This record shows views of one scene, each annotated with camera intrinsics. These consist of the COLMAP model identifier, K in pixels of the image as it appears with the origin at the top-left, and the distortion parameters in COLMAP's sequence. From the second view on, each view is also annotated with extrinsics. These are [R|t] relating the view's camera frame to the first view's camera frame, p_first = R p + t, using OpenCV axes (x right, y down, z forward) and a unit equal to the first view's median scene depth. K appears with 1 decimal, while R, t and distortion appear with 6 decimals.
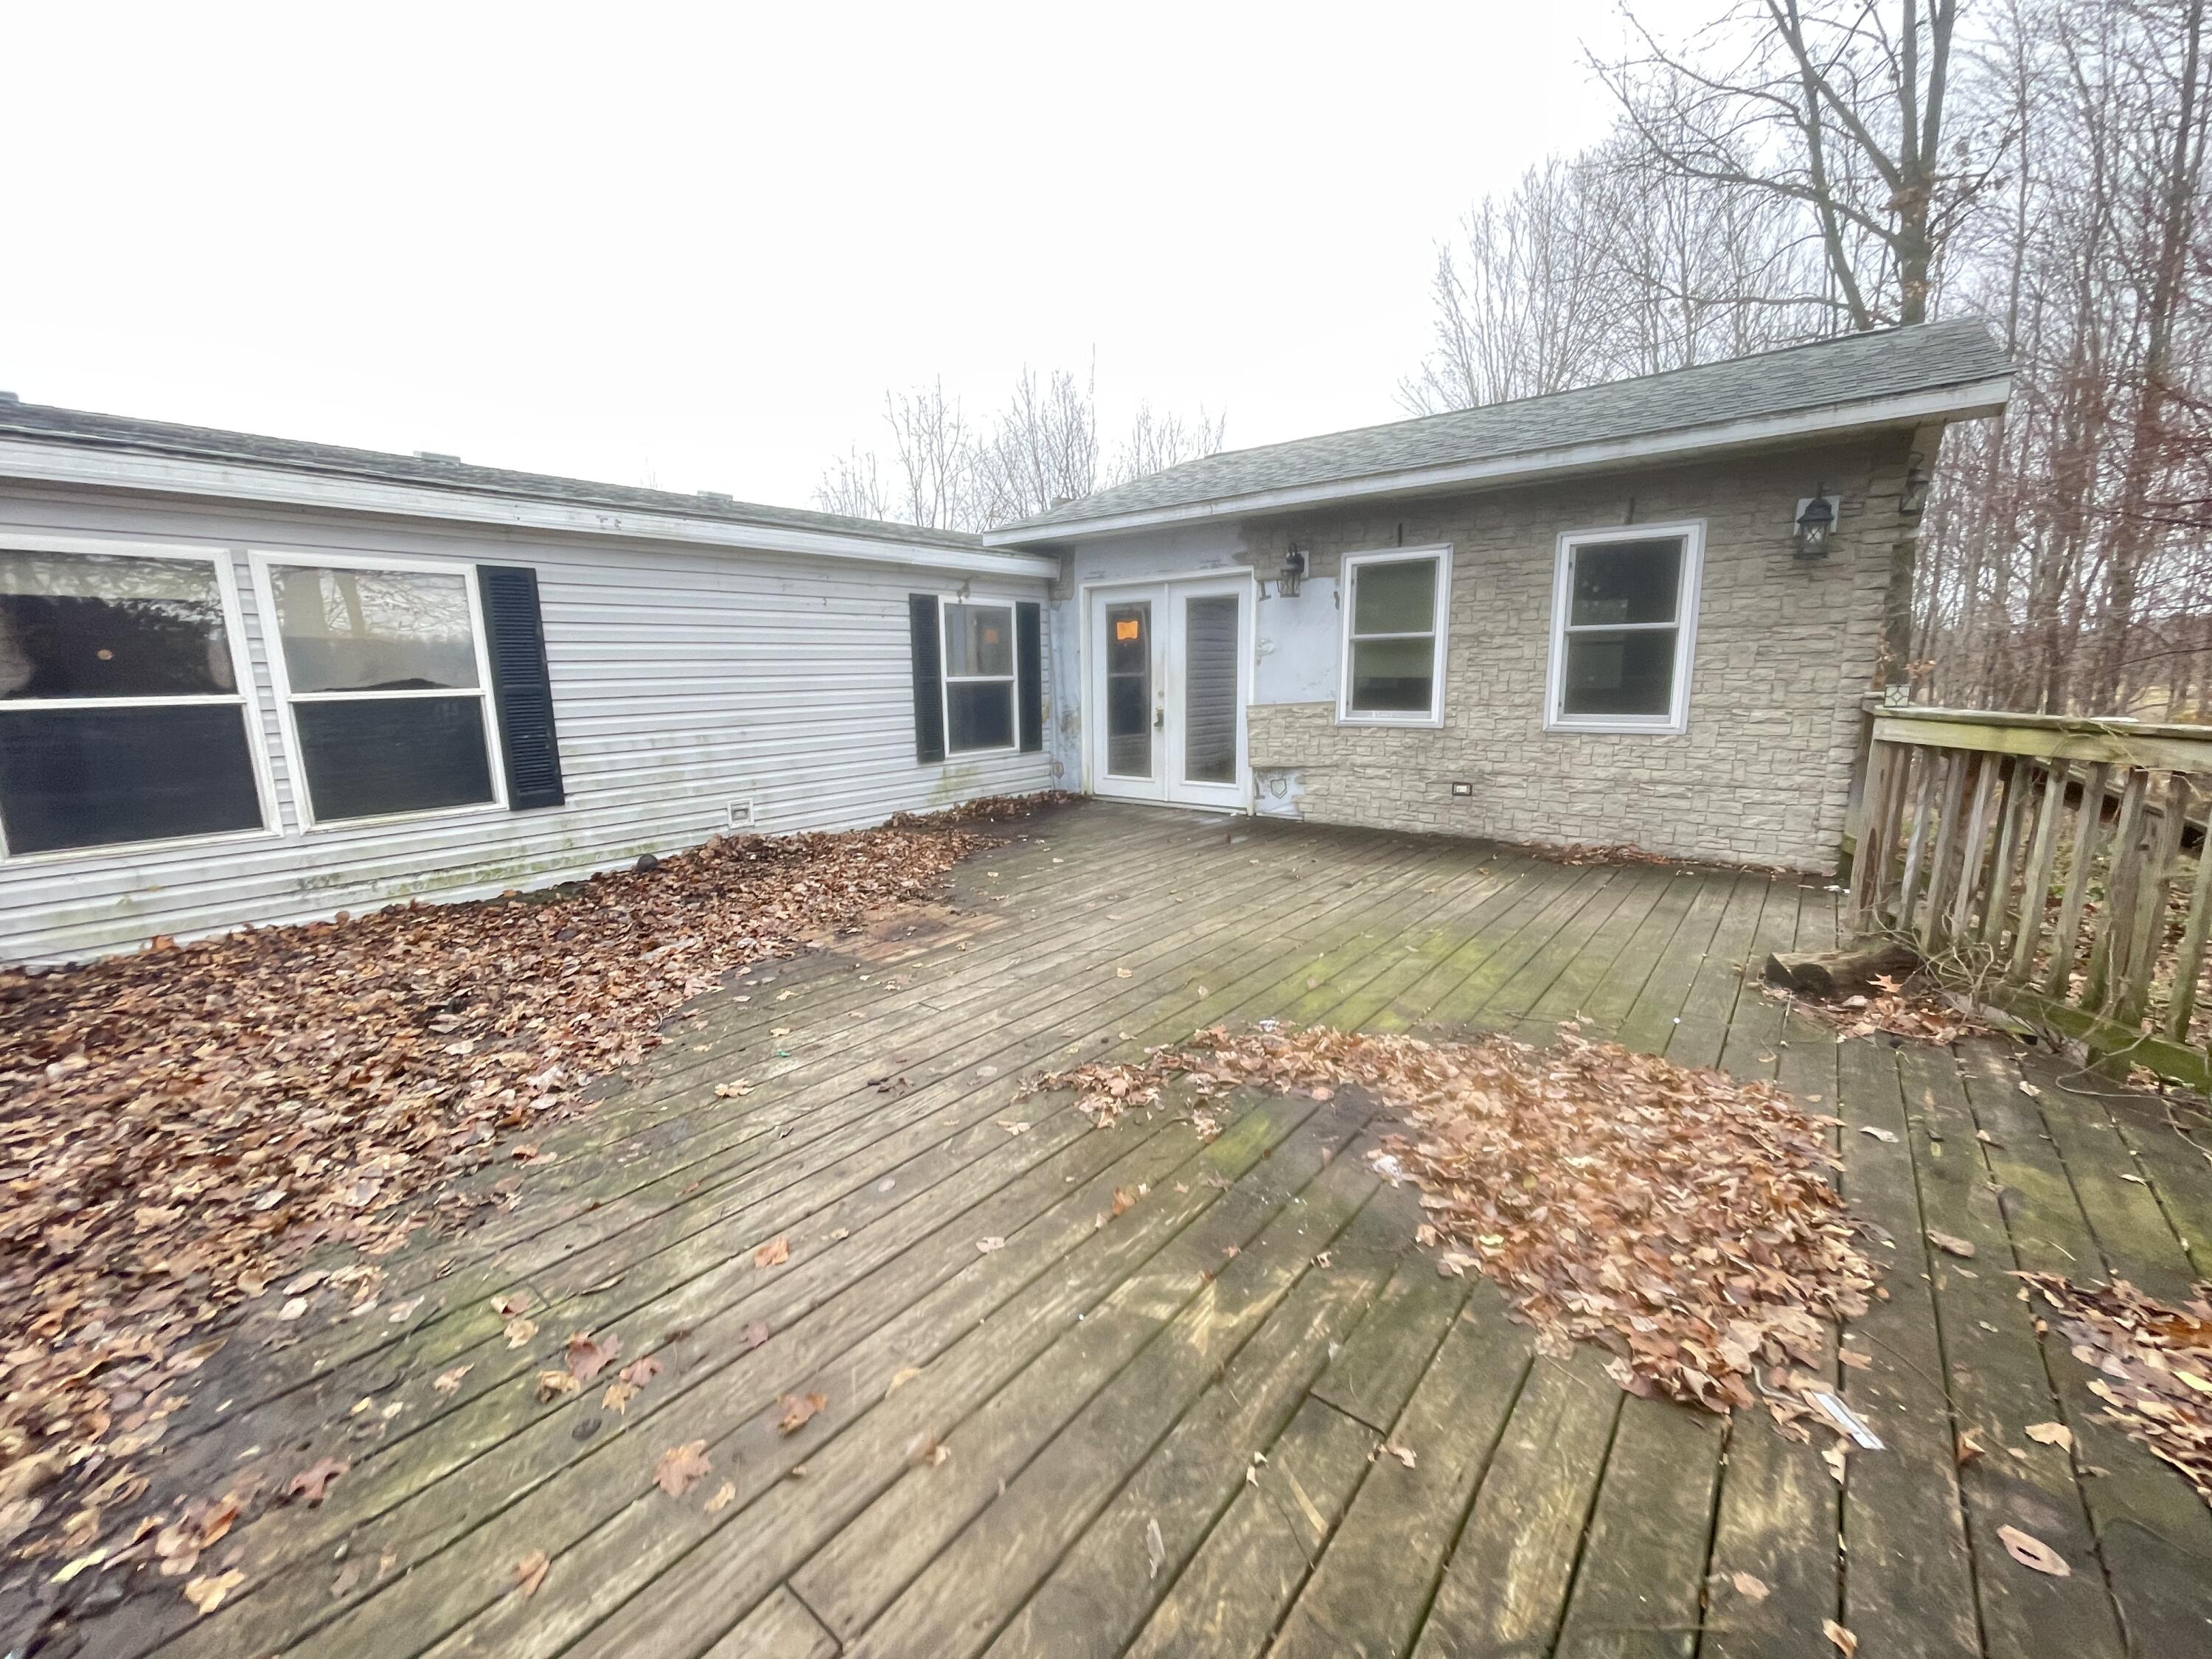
lens RADIAL K [[905.2, 0, 1106.0], [0, 905.2, 829.5], [0, 0, 1]] dist [-0.026606, 0.018089]
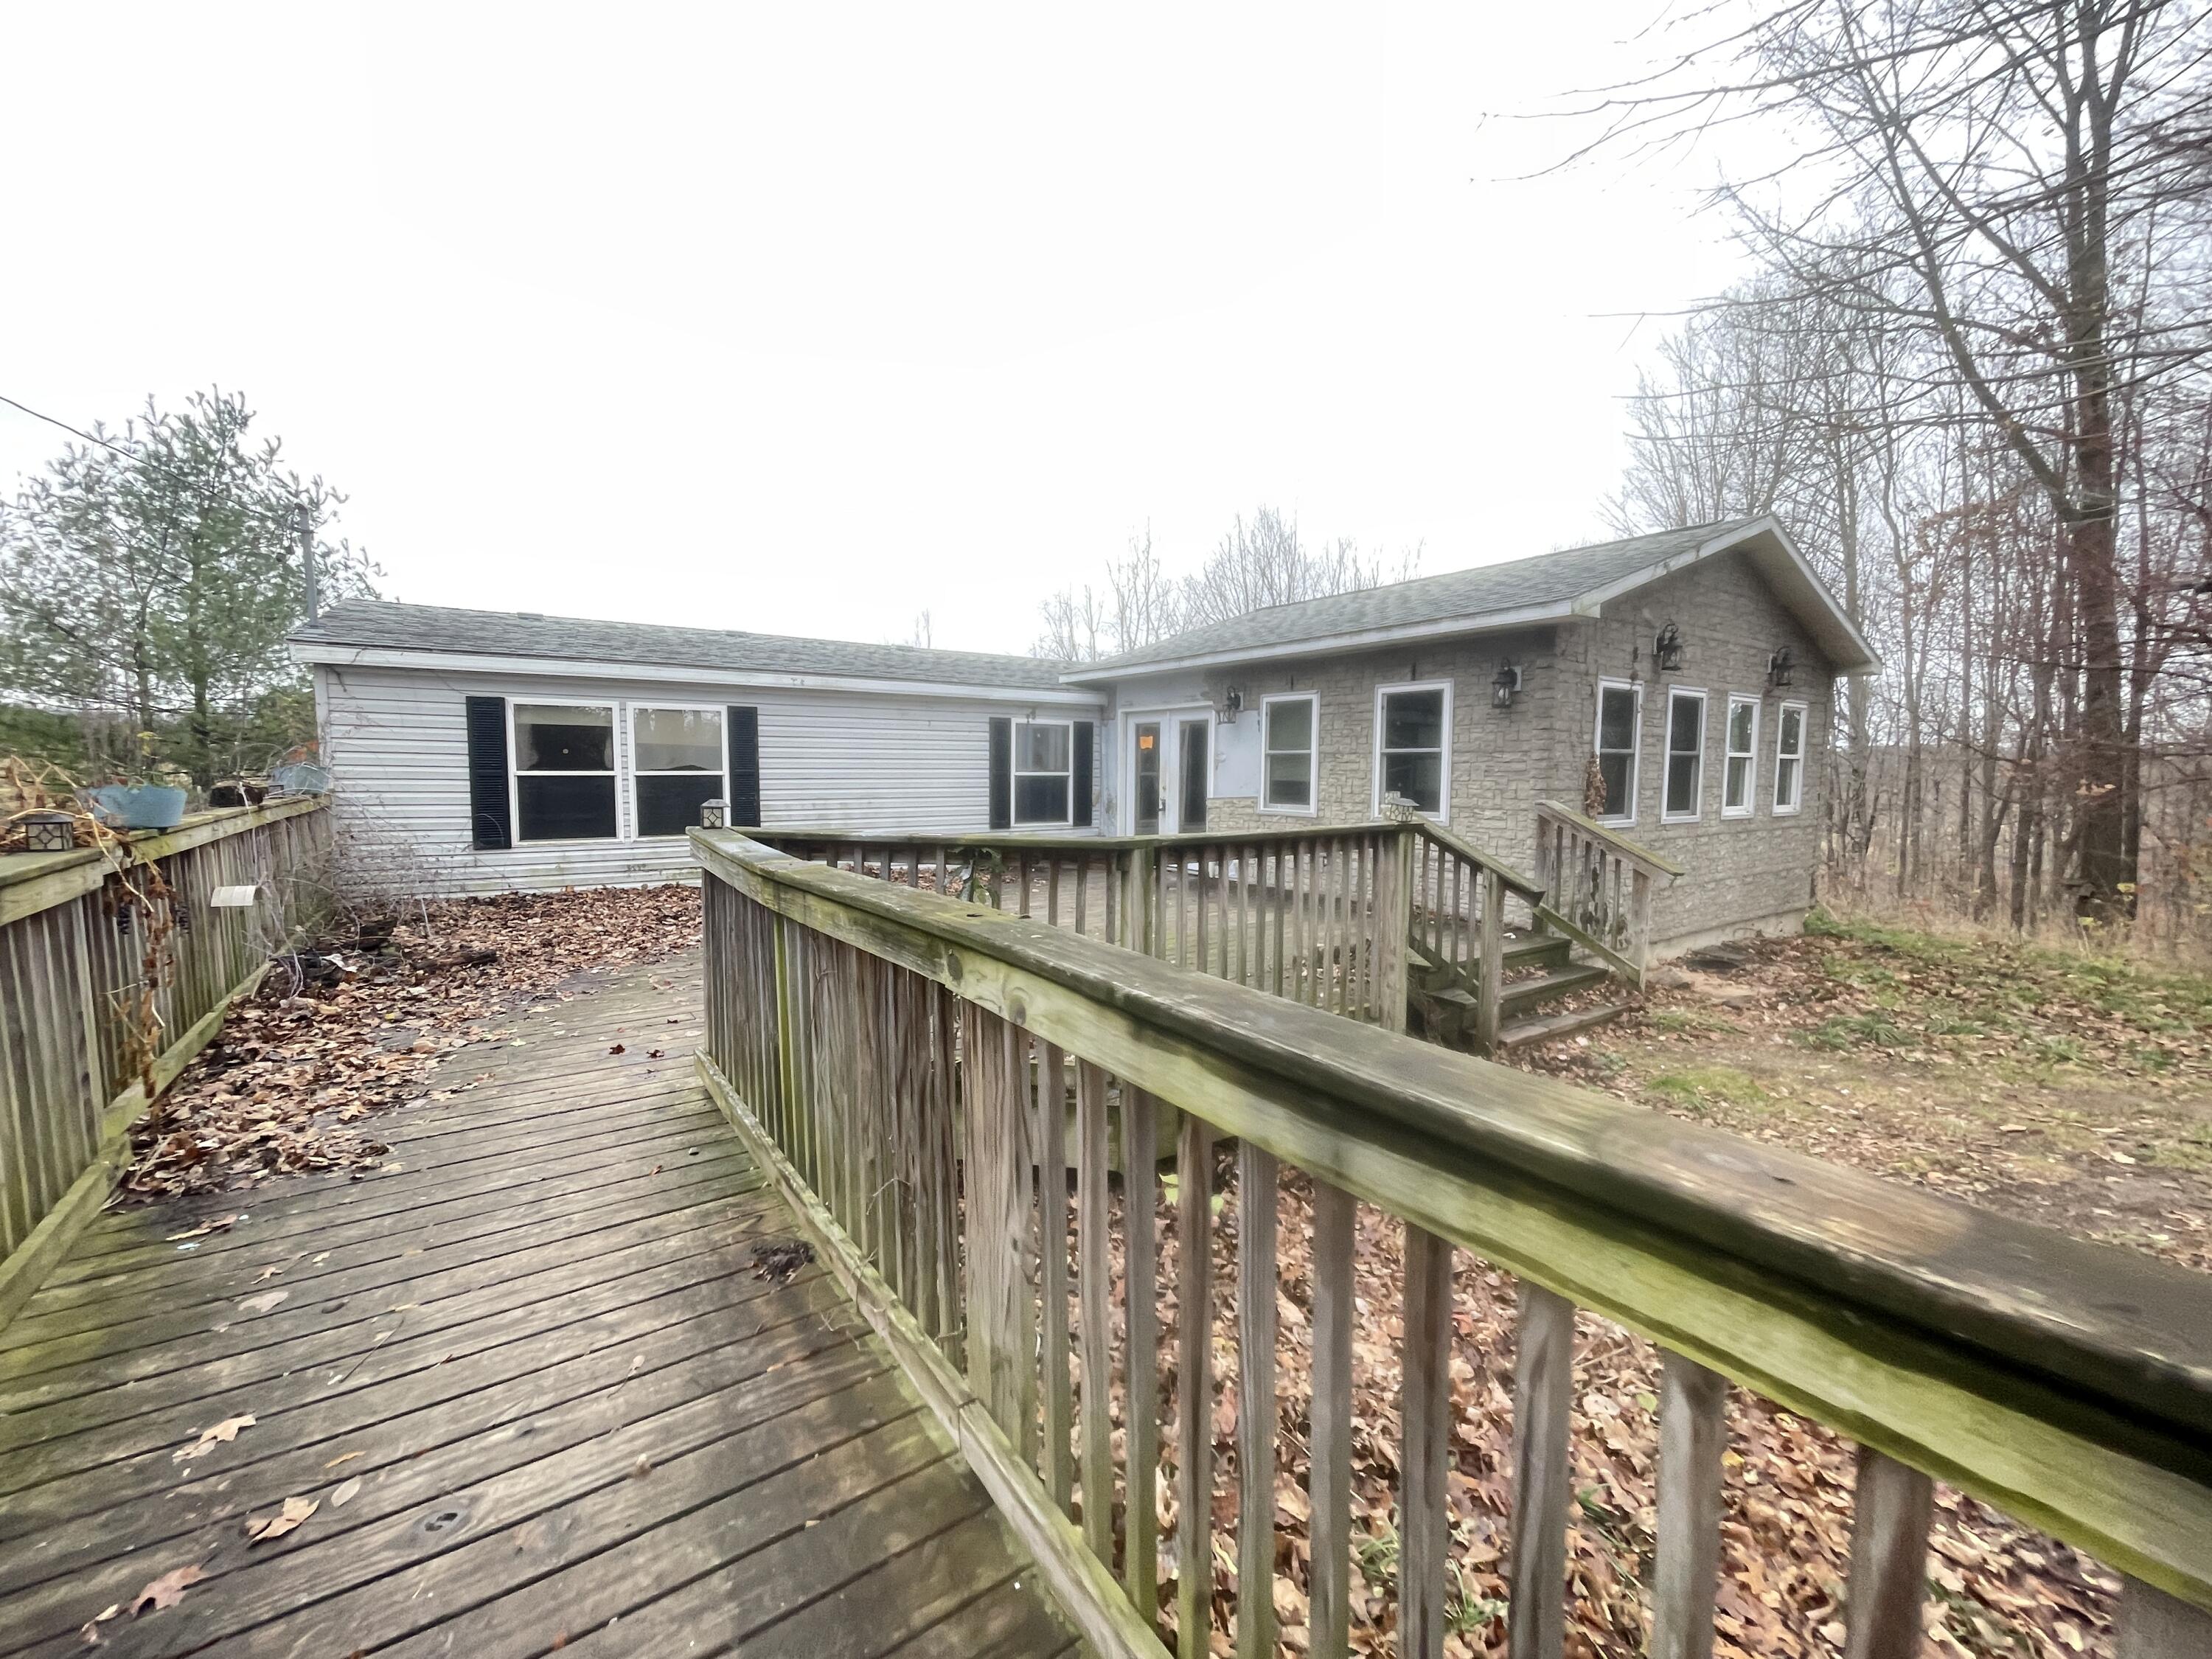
lens RADIAL K [[879.6, 0, 1106.0], [0, 879.6, 829.5], [0, 0, 1]] dist [0.000864, 0.000046]
pose [[0.962756, 0.044430, -0.266696, 0.373078], [-0.070877, 0.993383, -0.090371, 0.047167], [0.260916, 0.105908, 0.959534, -0.352489]]
